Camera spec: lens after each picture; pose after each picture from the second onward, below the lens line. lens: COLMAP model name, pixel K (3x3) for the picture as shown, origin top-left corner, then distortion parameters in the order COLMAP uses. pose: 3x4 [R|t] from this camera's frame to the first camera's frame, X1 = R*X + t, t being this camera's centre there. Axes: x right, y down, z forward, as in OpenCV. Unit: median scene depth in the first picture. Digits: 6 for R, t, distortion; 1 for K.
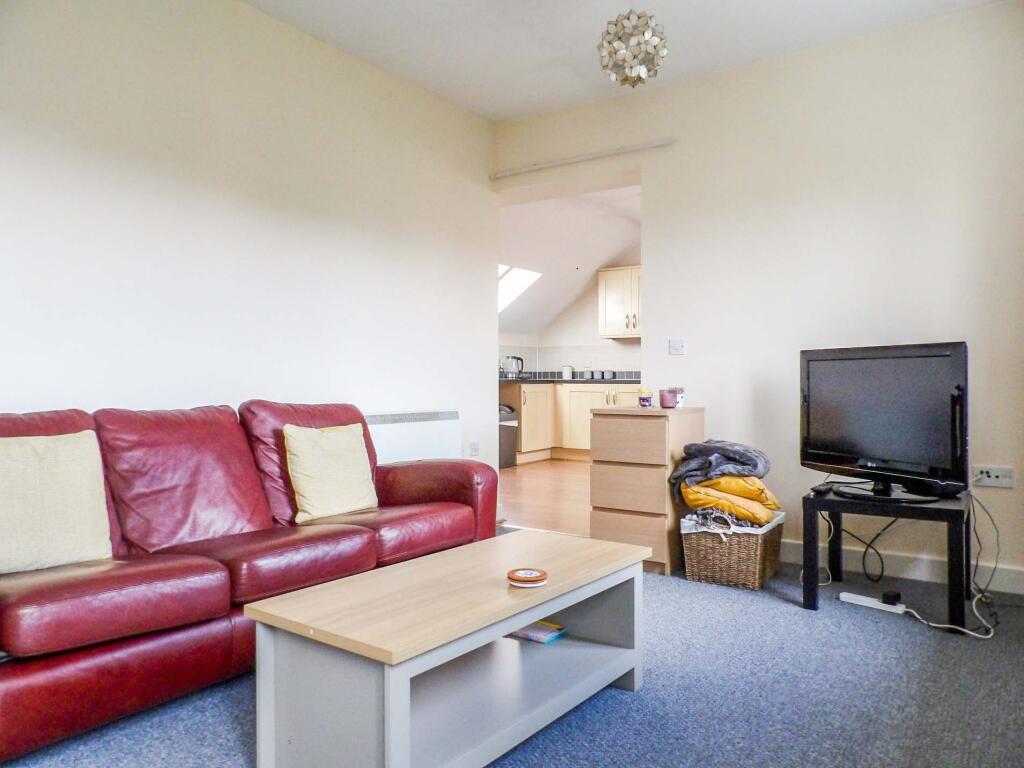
lens RADIAL K [[735.1, 0, 512.4], [0, 735.1, 380.1], [0, 0, 1]] dist [-0.020293, 0.009618]
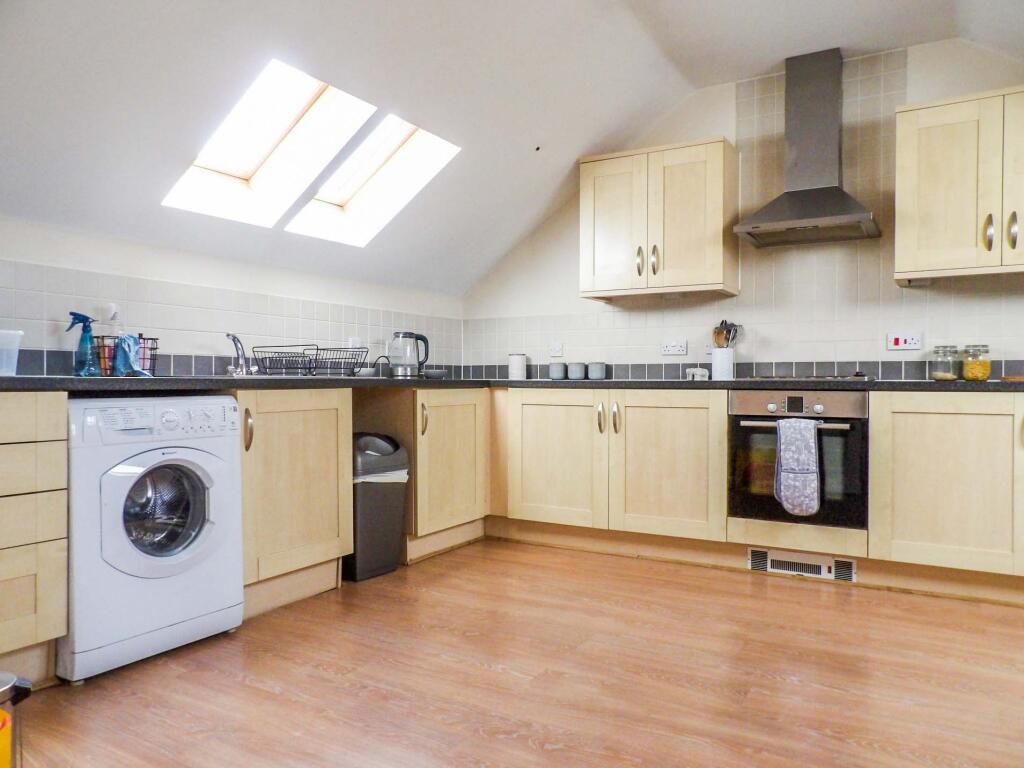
lens RADIAL K [[735.1, 0, 512.7], [0, 735.1, 384.3], [0, 0, 1]] dist [-0.020293, 0.009618]
pose [[0.998247, 0.002476, 0.059139, 0.042319], [-0.002595, 0.999995, 0.001929, 0.001214], [-0.059133, -0.002079, 0.998248, 0.501136]]
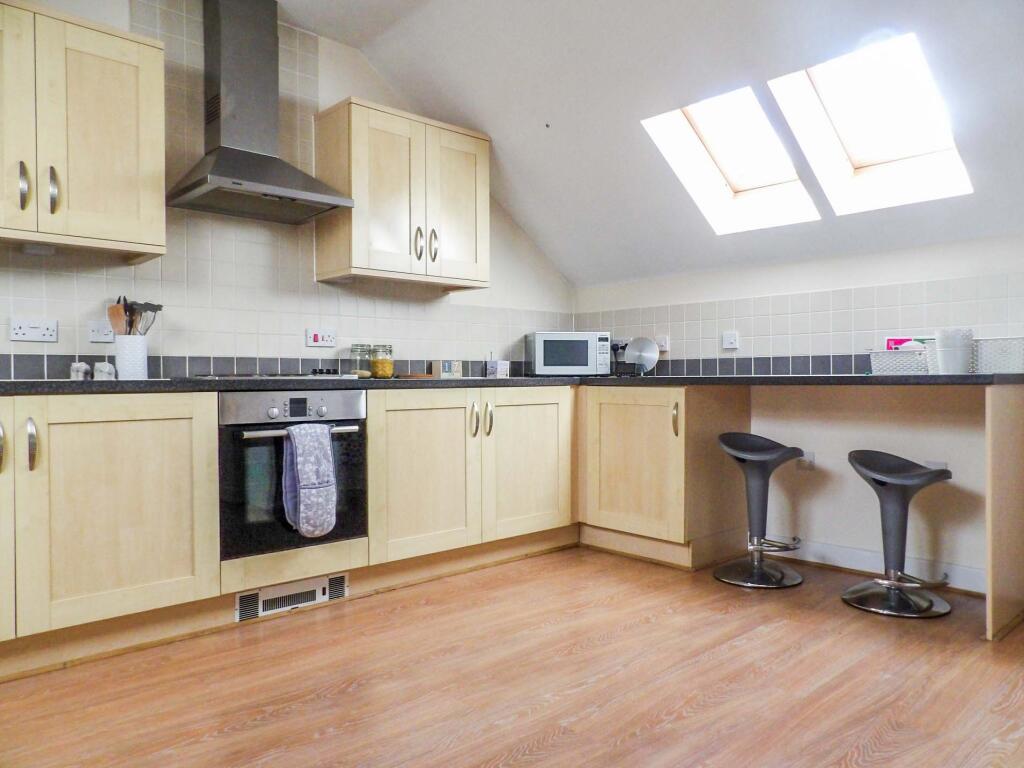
lens RADIAL K [[735.1, 0, 511.1], [0, 735.1, 383.9], [0, 0, 1]] dist [-0.020293, 0.009618]
pose [[0.225297, -0.007592, 0.974261, -0.085481], [0.009143, 0.999942, 0.005678, 0.000792], [-0.974247, 0.007628, 0.225353, 0.717641]]
